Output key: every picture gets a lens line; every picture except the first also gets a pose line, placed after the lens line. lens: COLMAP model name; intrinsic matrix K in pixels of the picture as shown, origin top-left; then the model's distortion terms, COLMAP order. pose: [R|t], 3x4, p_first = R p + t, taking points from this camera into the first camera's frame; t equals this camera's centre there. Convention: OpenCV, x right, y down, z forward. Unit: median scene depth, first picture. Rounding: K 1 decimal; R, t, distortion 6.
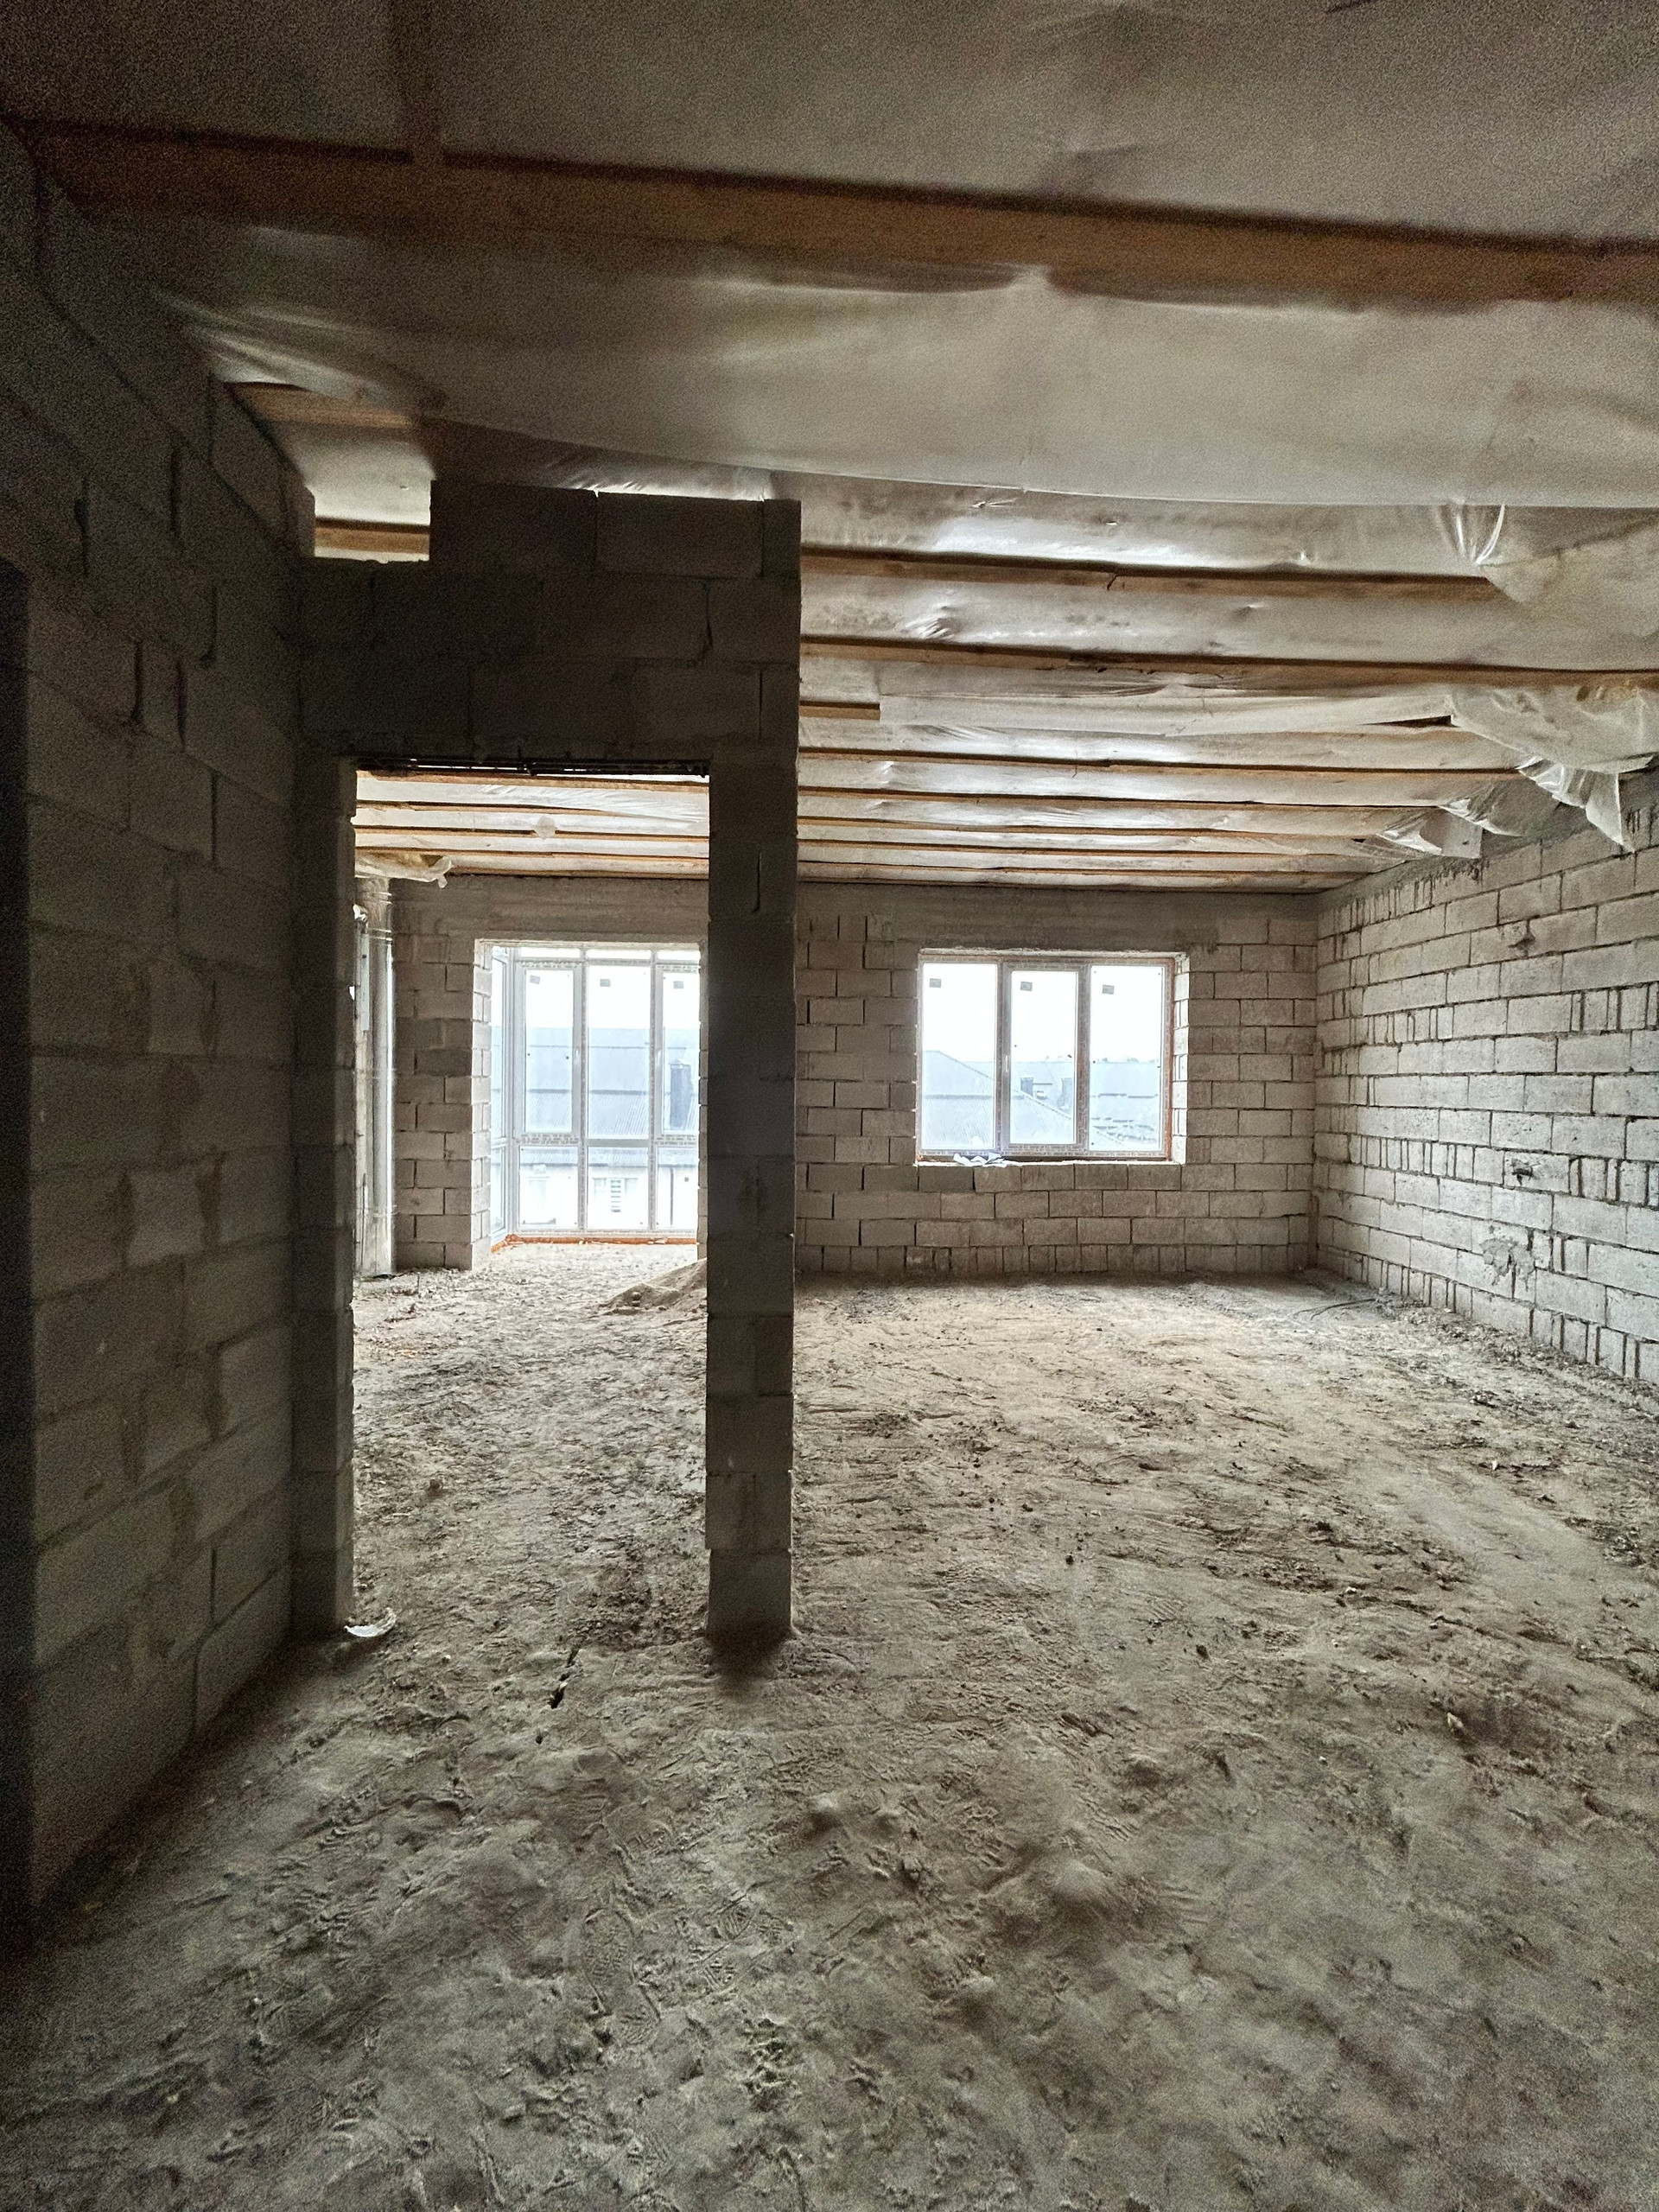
lens RADIAL K [[884.4, 0, 833.3], [0, 884.4, 1101.9], [0, 0, 1]] dist [-0.000486, -0.000614]
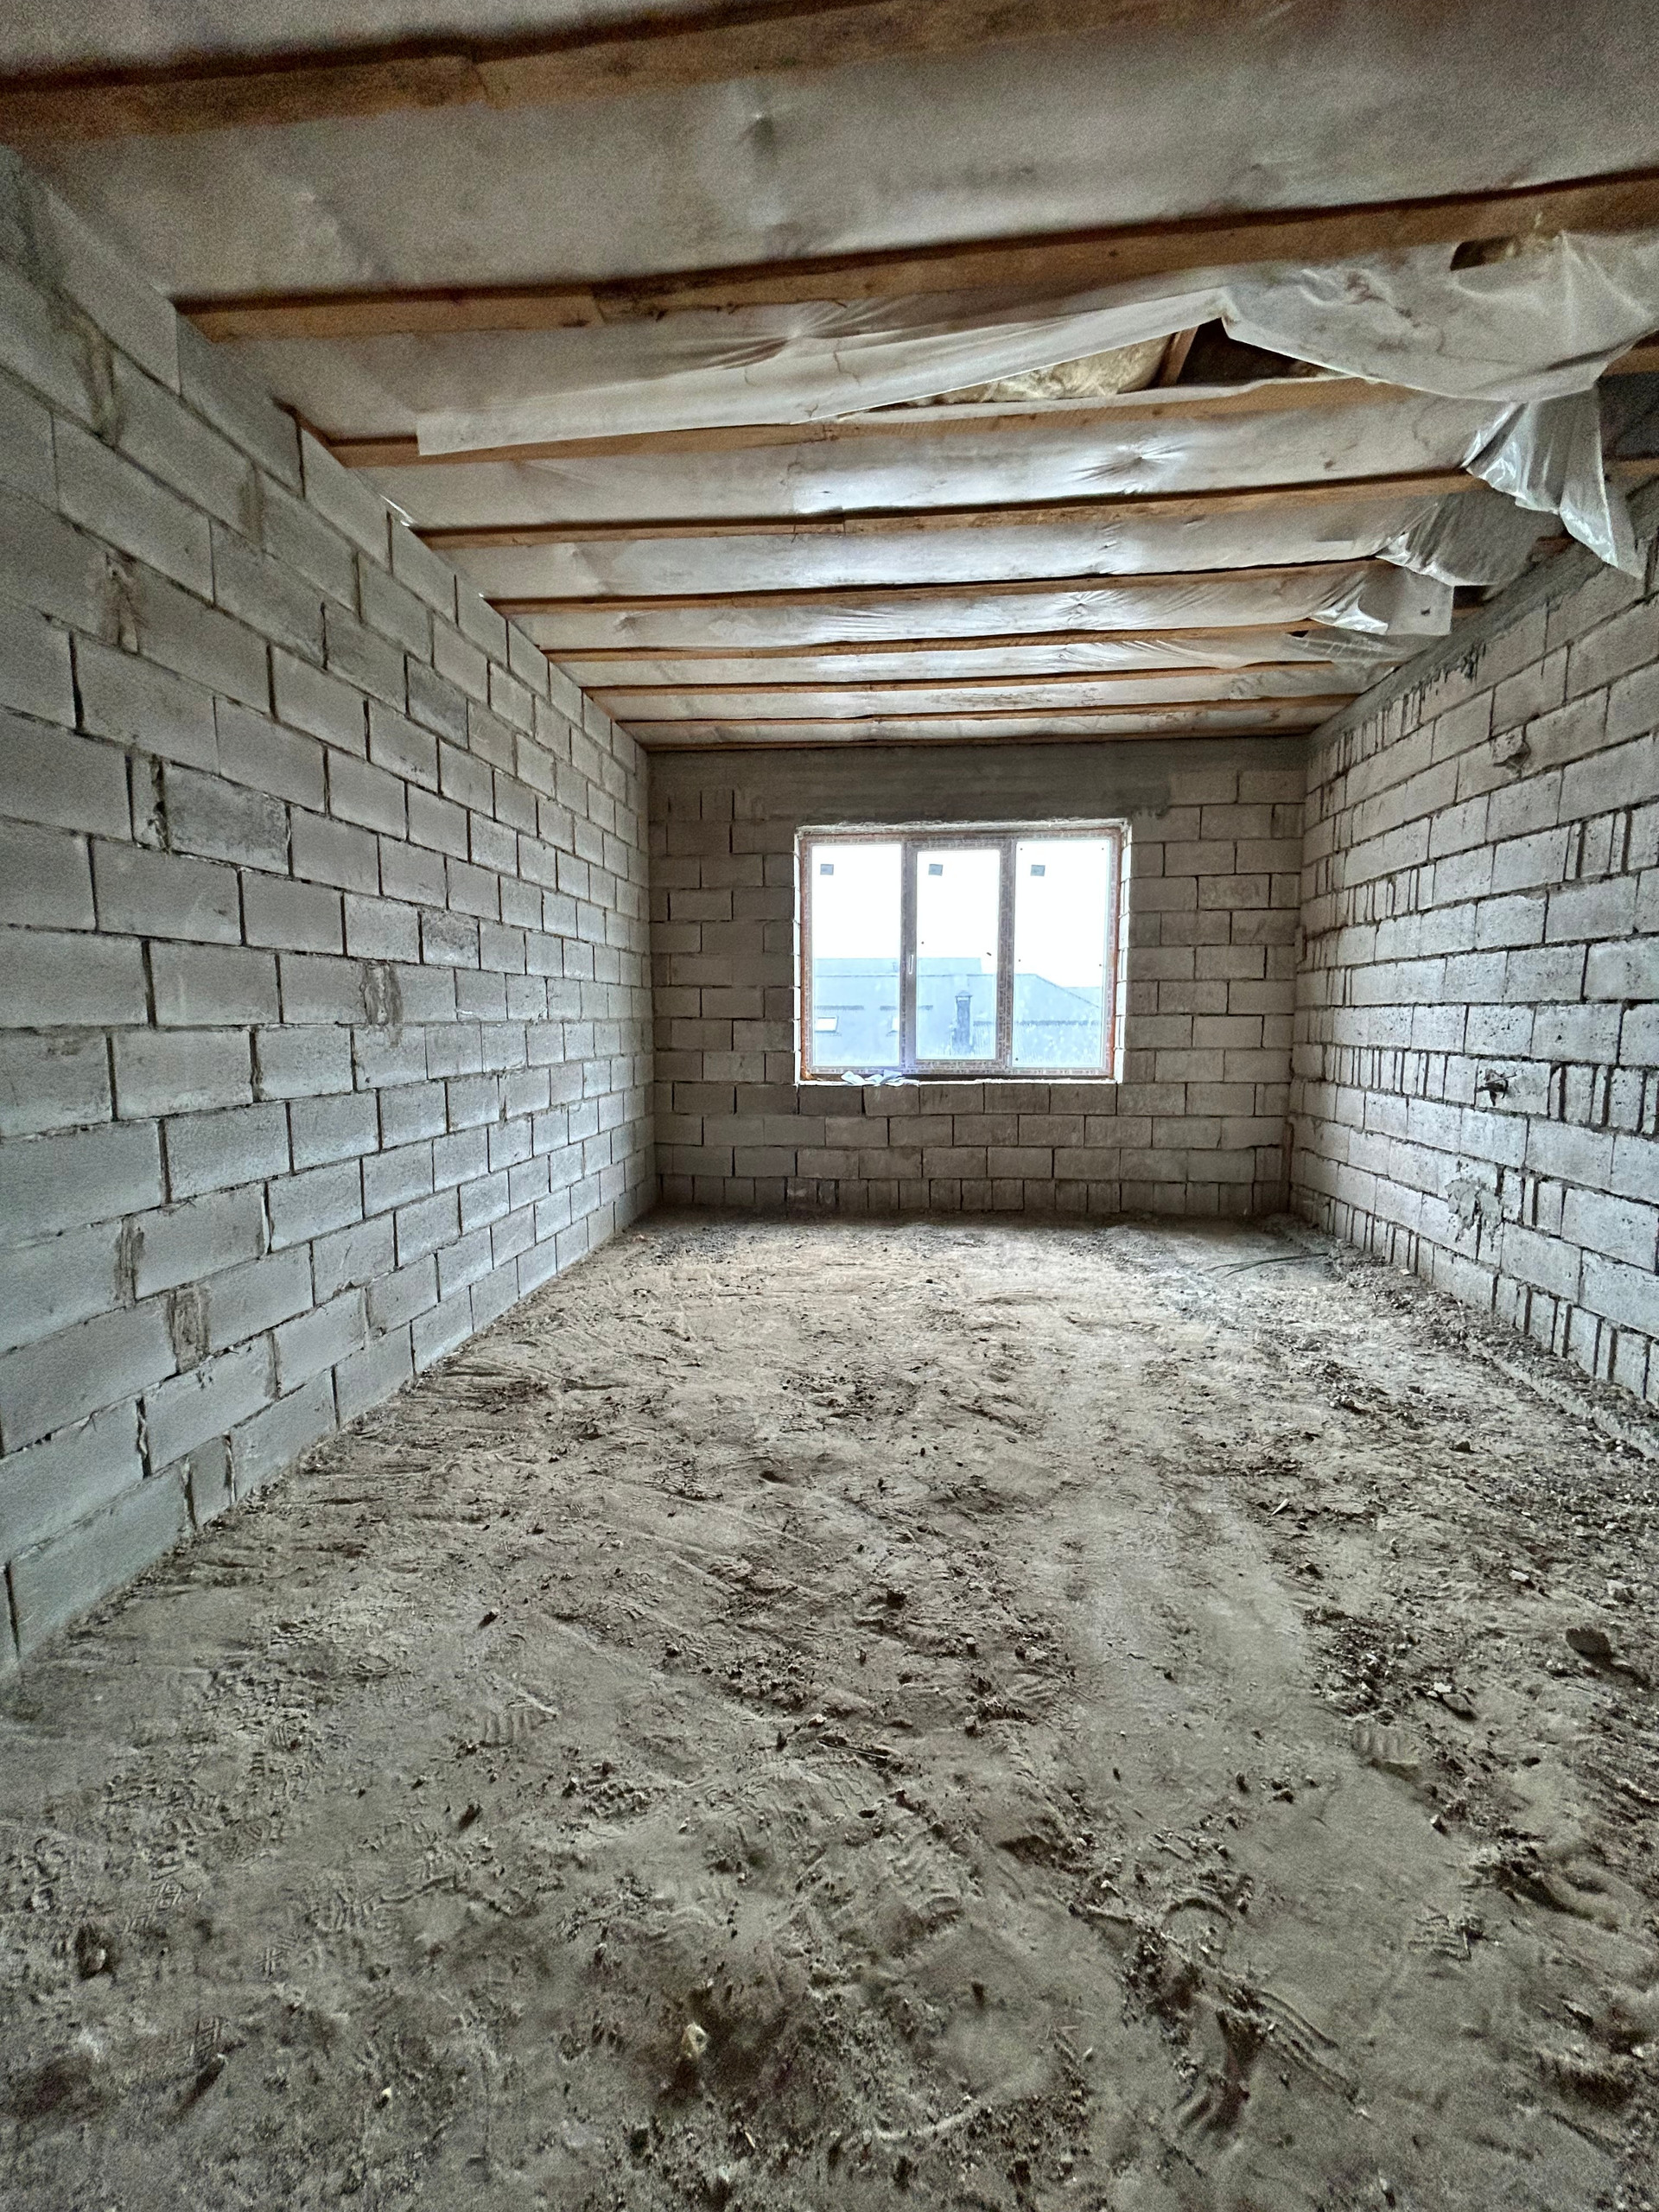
lens RADIAL K [[884.4, 0, 833.8], [0, 884.4, 1109.3], [0, 0, 1]] dist [-0.000486, -0.000614]
pose [[0.989163, 0.004573, -0.146751, 0.446740], [0.007968, 0.996370, 0.084754, 0.040765], [0.146605, -0.085005, 0.985536, 0.268909]]
